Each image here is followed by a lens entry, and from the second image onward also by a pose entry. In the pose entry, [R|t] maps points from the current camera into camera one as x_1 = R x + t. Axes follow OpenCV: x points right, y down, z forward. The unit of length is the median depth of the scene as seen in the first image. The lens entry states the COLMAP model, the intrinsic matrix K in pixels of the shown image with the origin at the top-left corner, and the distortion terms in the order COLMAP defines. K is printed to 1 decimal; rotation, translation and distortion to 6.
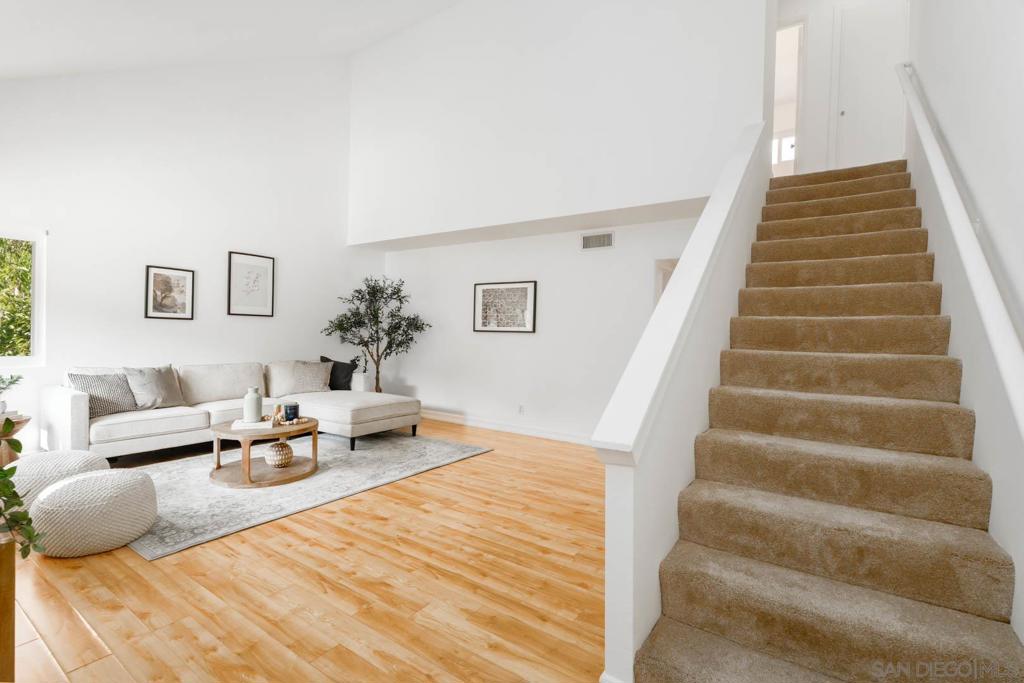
lens RADIAL K [[466.5, 0, 508.7], [0, 466.5, 340.9], [0, 0, 1]] dist [-0.003575, 0.000026]
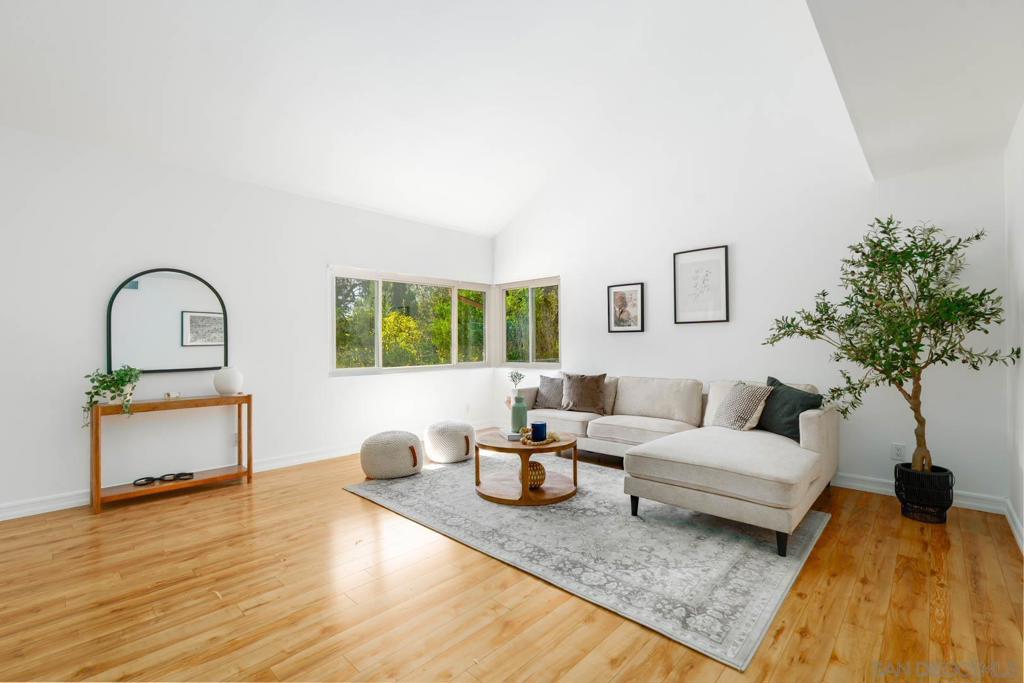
lens RADIAL K [[447.2, 0, 509.6], [0, 447.2, 342.1], [0, 0, 1]] dist [-0.003778, -0.000217]
pose [[-0.164248, -0.030317, -0.985953, 0.377261], [-0.010472, 0.999525, -0.028990, 0.009449], [0.986363, 0.005563, -0.164488, 1.057287]]
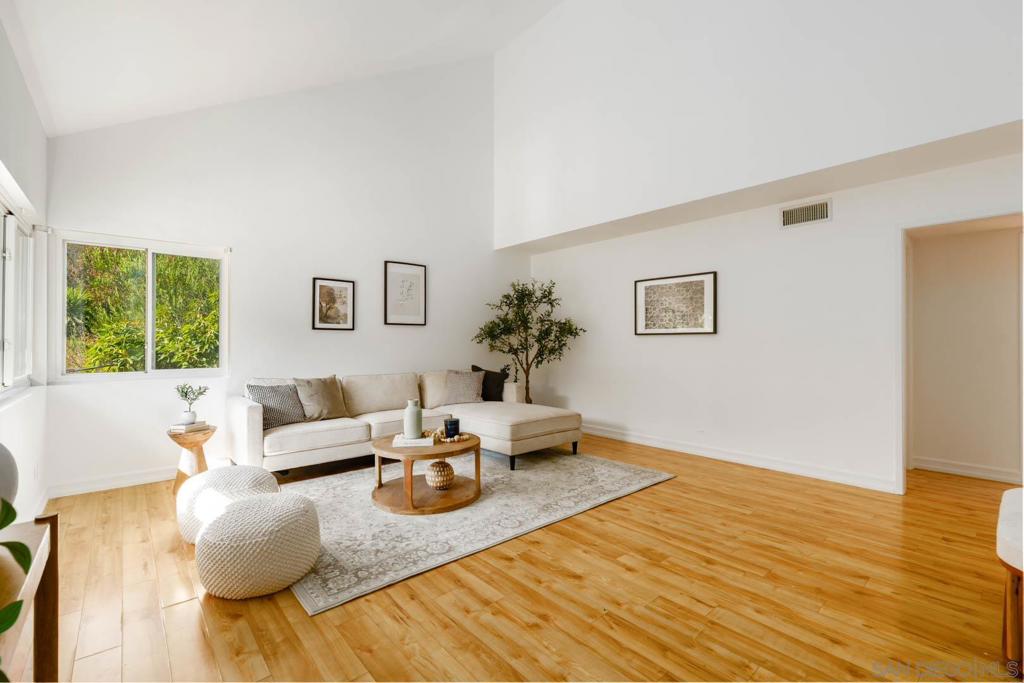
lens RADIAL K [[447.2, 0, 509.6], [0, 447.2, 342.1], [0, 0, 1]] dist [-0.003778, -0.000217]
pose [[0.965680, -0.024843, -0.258545, -0.128320], [0.020129, 0.999580, -0.020862, 0.008663], [0.258955, 0.014942, 0.965774, 0.190239]]
